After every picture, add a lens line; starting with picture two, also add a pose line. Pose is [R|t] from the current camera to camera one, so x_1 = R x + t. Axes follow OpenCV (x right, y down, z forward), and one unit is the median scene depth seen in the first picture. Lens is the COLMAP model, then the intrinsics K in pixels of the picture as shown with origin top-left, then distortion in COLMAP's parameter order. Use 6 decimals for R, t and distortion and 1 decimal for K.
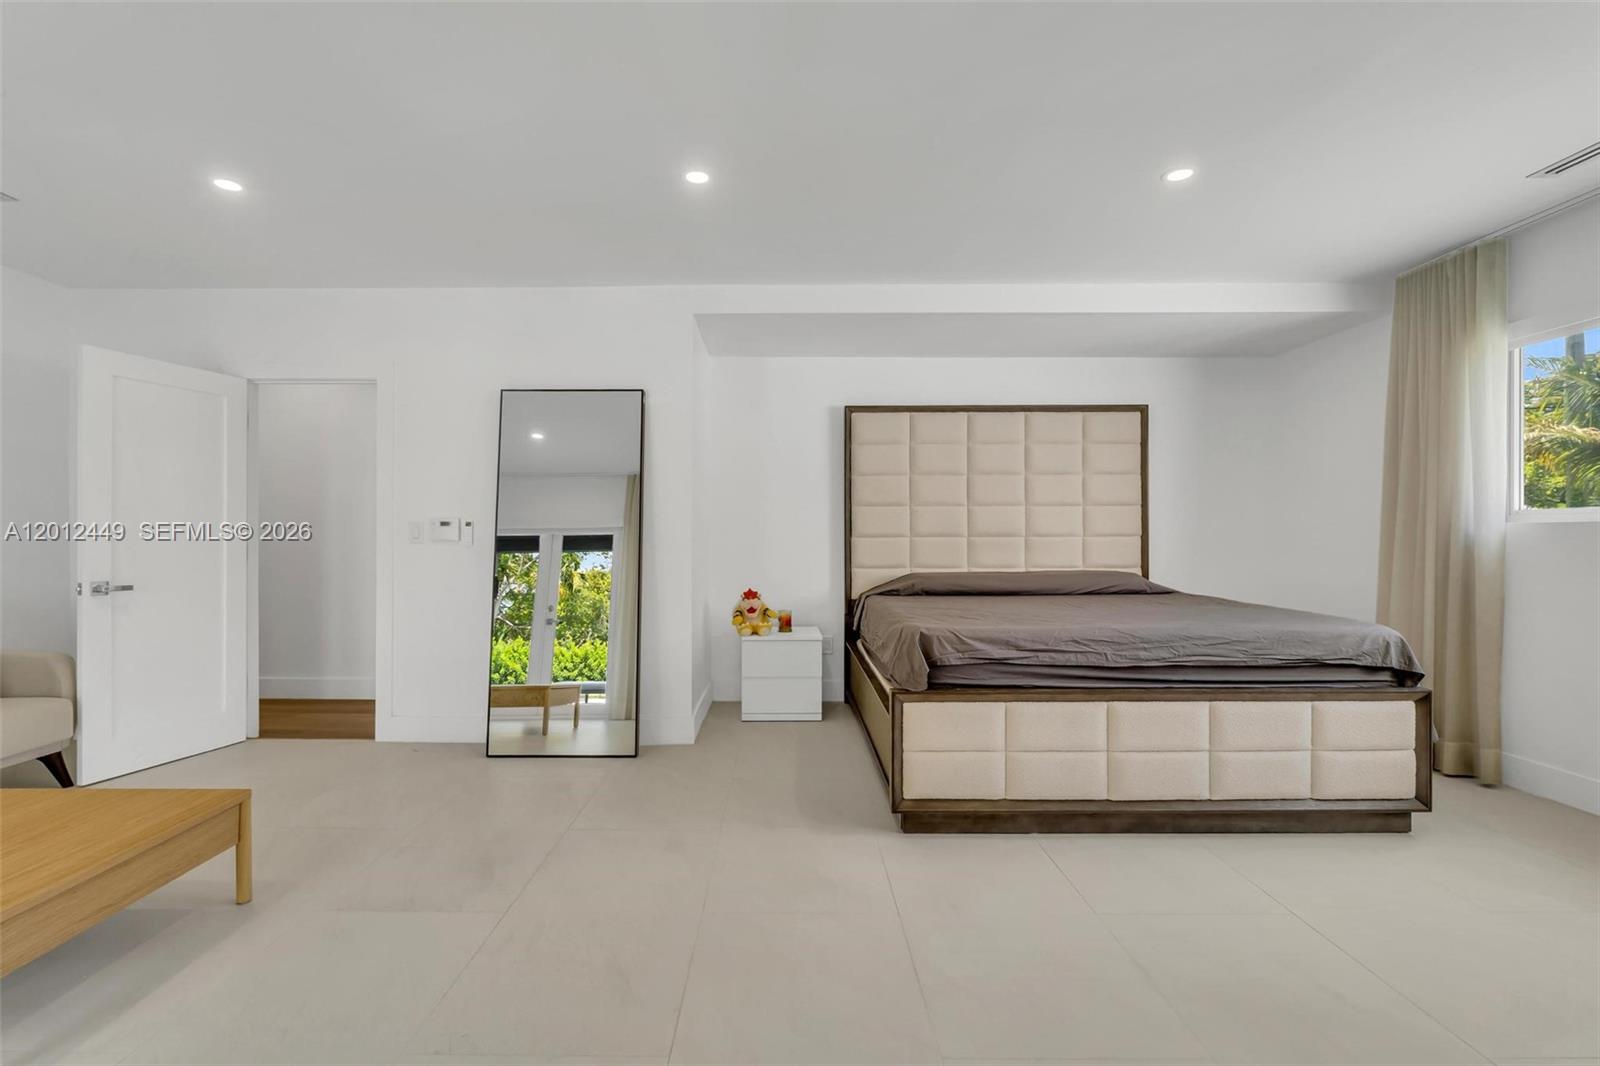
lens RADIAL K [[675.5, 0, 805.2], [0, 675.5, 533.9], [0, 0, 1]] dist [-0.006913, -0.000563]
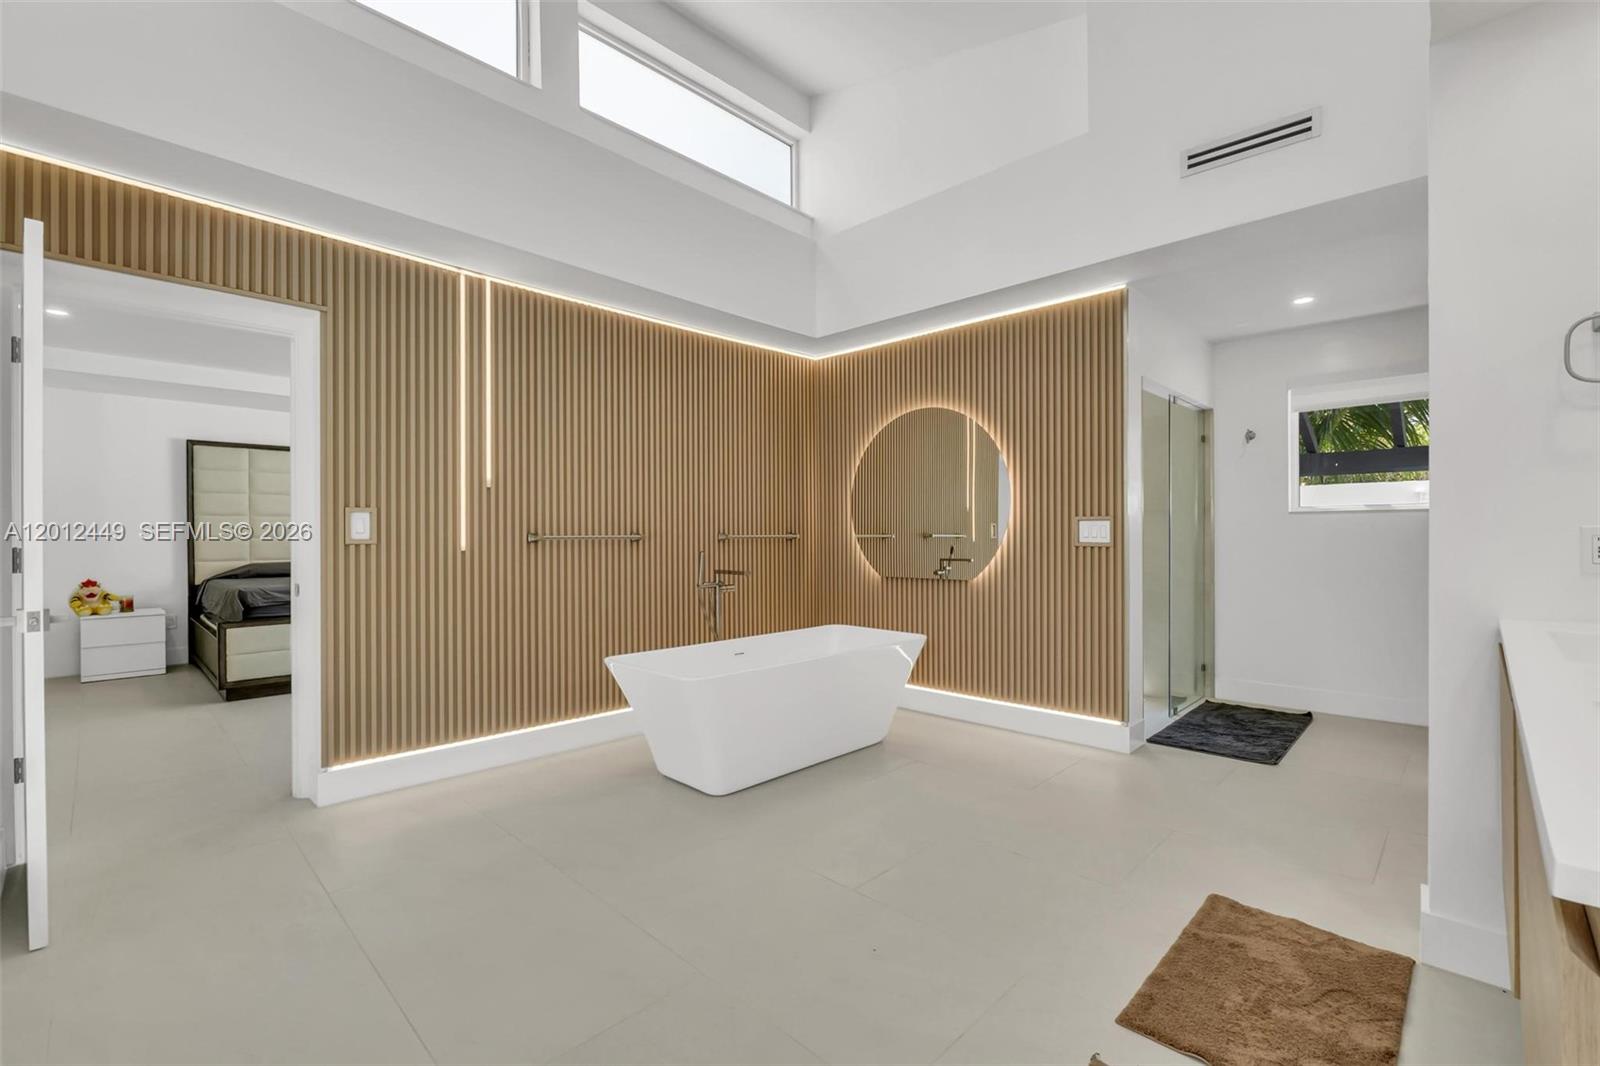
lens RADIAL K [[675.5, 0, 805.2], [0, 675.5, 533.9], [0, 0, 1]] dist [-0.006913, -0.000563]
pose [[0.707580, -0.008237, 0.706585, -0.016401], [0.008625, 0.999958, 0.003019, 0.002135], [-0.706581, 0.003958, 0.707621, -0.866311]]
